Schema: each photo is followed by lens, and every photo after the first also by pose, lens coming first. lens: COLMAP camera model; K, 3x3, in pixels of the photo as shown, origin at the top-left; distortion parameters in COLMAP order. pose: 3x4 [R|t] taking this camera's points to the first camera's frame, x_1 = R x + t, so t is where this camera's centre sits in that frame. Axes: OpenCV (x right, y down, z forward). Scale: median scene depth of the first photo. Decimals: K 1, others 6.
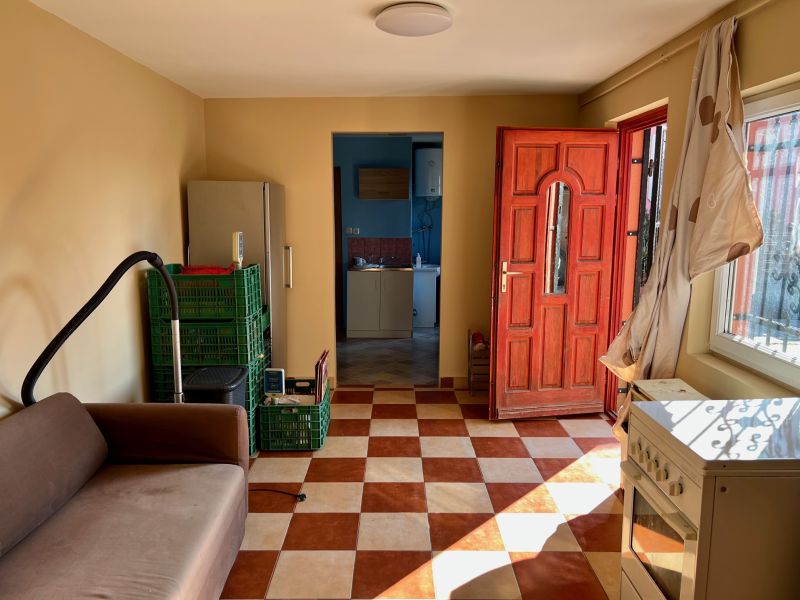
lens RADIAL K [[588.6, 0, 400.0], [0, 588.6, 300.0], [0, 0, 1]] dist [0.072241, -0.065525]
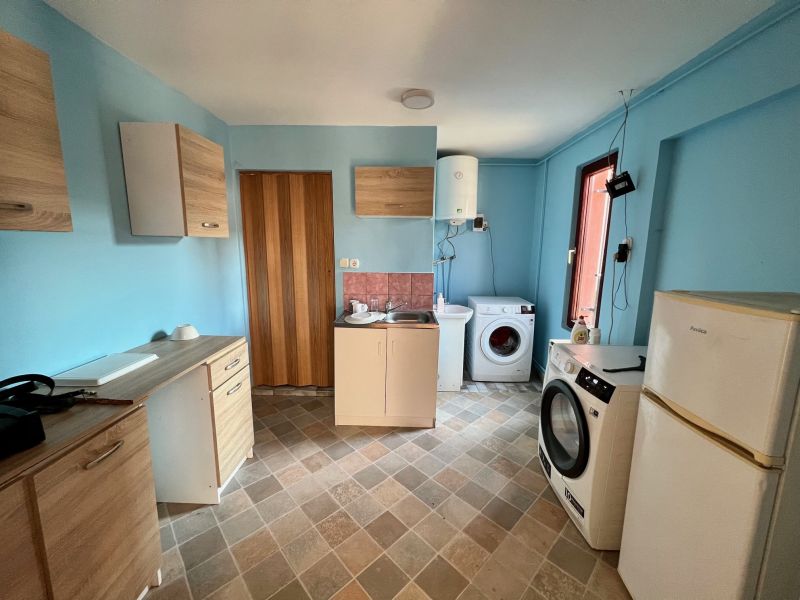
lens RADIAL K [[318.5, 0, 399.9], [0, 318.5, 295.2], [0, 0, 1]] dist [0.000896, -0.000014]
pose [[0.999453, 0.013746, -0.030084, -0.013216], [-0.013569, 0.999889, 0.006102, -0.125974], [0.030164, -0.005691, 0.999529, 0.950811]]
